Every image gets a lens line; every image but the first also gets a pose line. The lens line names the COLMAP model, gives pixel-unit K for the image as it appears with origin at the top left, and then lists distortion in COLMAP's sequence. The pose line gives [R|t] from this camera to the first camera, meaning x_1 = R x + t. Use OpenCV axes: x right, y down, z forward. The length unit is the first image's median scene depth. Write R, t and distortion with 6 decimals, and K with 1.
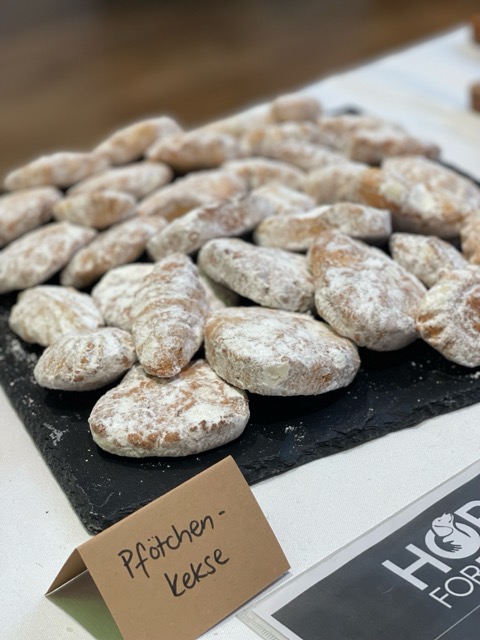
lens RADIAL K [[1180.8, 0, 240.0], [0, 1180.8, 320.0], [0, 0, 1]] dist [0.019932, 0.018131]
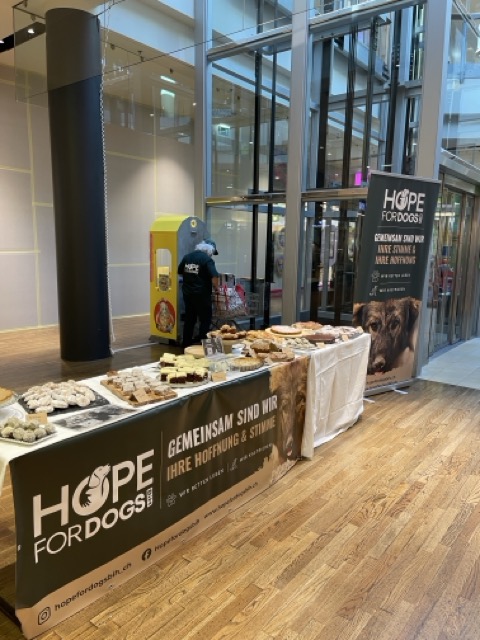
lens RADIAL K [[488.4, 0, 240.0], [0, 488.4, 320.0], [0, 0, 1]] dist [0.033501, -0.001772]
pose [[0.980971, 0.042947, 0.189342, 0.640025], [0.035028, 0.920075, -0.390174, 0.925927], [-0.190966, 0.389382, 0.901062, -2.822176]]
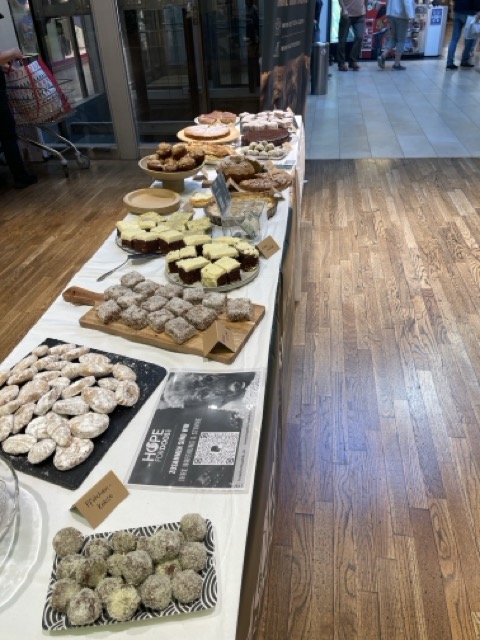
lens RADIAL K [[488.4, 0, 240.0], [0, 488.4, 320.0], [0, 0, 1]] dist [0.033501, -0.001772]
pose [[0.758602, -0.348990, 0.550208, -0.351880], [0.346418, 0.931243, 0.113051, -0.298471], [-0.551831, 0.104841, 0.827340, -0.642427]]
